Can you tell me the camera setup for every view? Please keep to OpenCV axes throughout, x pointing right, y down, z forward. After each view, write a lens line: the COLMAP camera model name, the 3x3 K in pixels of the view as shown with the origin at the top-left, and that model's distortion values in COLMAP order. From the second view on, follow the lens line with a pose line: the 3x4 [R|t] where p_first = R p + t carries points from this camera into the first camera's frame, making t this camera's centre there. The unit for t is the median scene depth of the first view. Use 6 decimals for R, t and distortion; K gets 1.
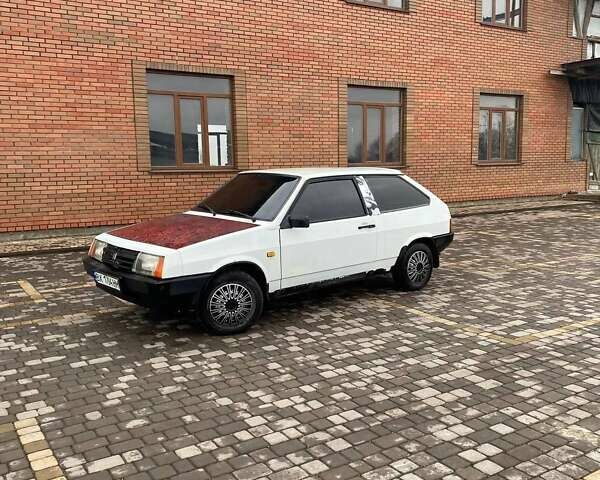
lens RADIAL K [[603.0, 0, 300.0], [0, 603.0, 240.0], [0, 0, 1]] dist [0.102755, -0.227870]
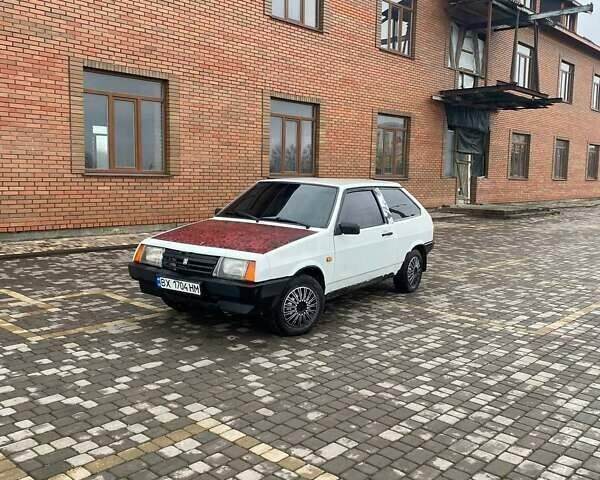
lens RADIAL K [[603.0, 0, 300.0], [0, 603.0, 240.0], [0, 0, 1]] dist [0.102755, -0.227870]
pose [[0.963847, 0.007088, 0.266360, -0.368550], [-0.003651, 0.999904, -0.013395, 0.004131], [-0.266430, 0.011938, 0.963780, -0.016317]]
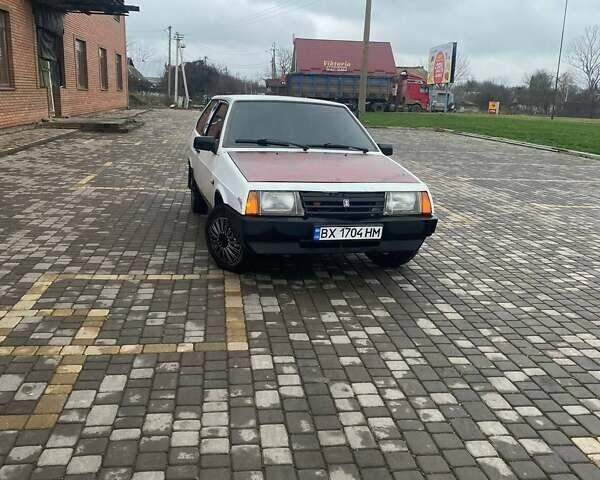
lens RADIAL K [[618.5, 0, 303.0], [0, 618.5, 219.0], [0, 0, 1]] dist [0.044832, -0.014310]
pose [[0.414428, -0.151149, 0.897443, -1.033832], [0.077989, 0.988383, 0.130451, -0.062973], [-0.906734, 0.015928, 0.421401, 0.663028]]
